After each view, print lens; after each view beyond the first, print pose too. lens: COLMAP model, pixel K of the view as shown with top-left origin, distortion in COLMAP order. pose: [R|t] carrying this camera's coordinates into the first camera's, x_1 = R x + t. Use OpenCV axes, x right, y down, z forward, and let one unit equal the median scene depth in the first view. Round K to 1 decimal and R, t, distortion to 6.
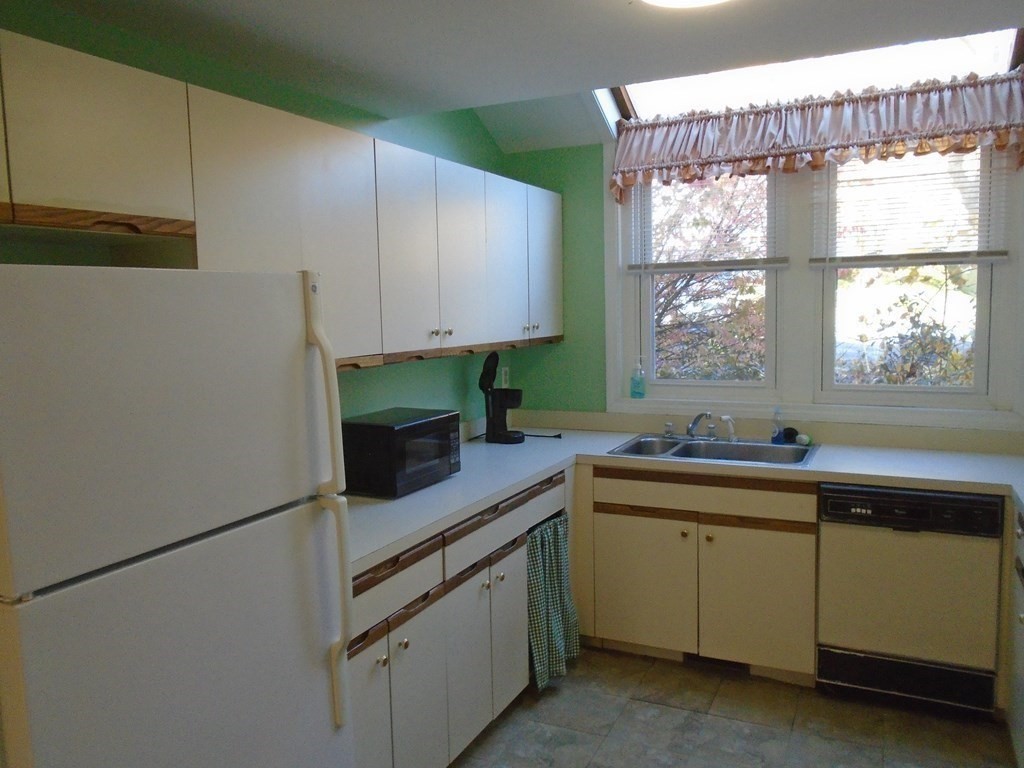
lens RADIAL K [[796.0, 0, 510.7], [0, 796.0, 379.7], [0, 0, 1]] dist [-0.005006, 0.006150]
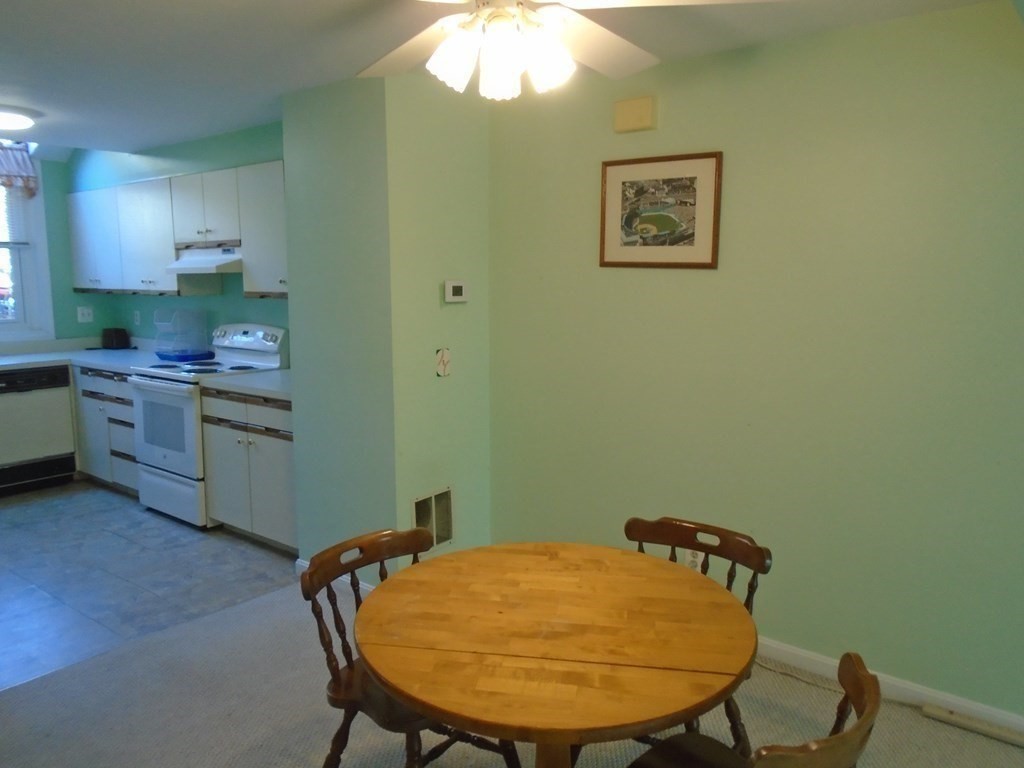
lens RADIAL K [[796.0, 0, 510.7], [0, 796.0, 379.7], [0, 0, 1]] dist [-0.005006, 0.006150]
pose [[0.231781, -0.115357, 0.965904, -0.878973], [0.090047, 0.991225, 0.096773, 0.071063], [-0.968591, 0.064546, 0.240135, -0.473755]]
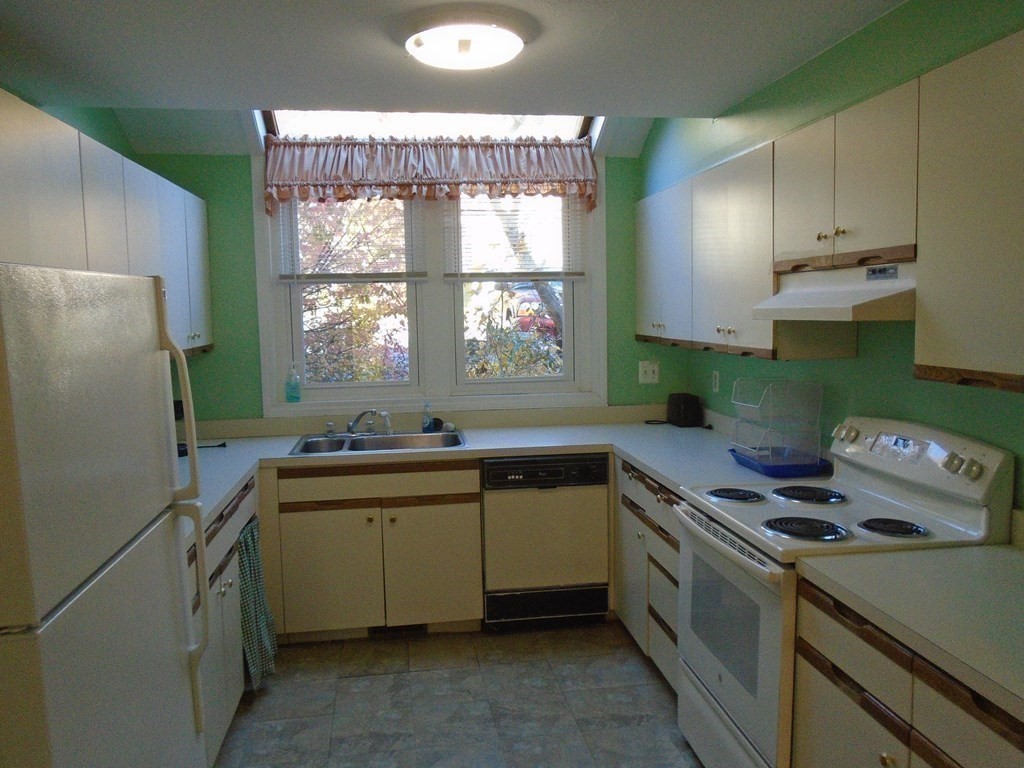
lens RADIAL K [[796.0, 0, 510.7], [0, 796.0, 379.7], [0, 0, 1]] dist [-0.005006, 0.006150]
pose [[0.823979, -0.047435, 0.564631, -0.226920], [0.053572, 0.998548, 0.005711, 0.003615], [-0.564082, 0.025543, 0.825323, -0.028088]]
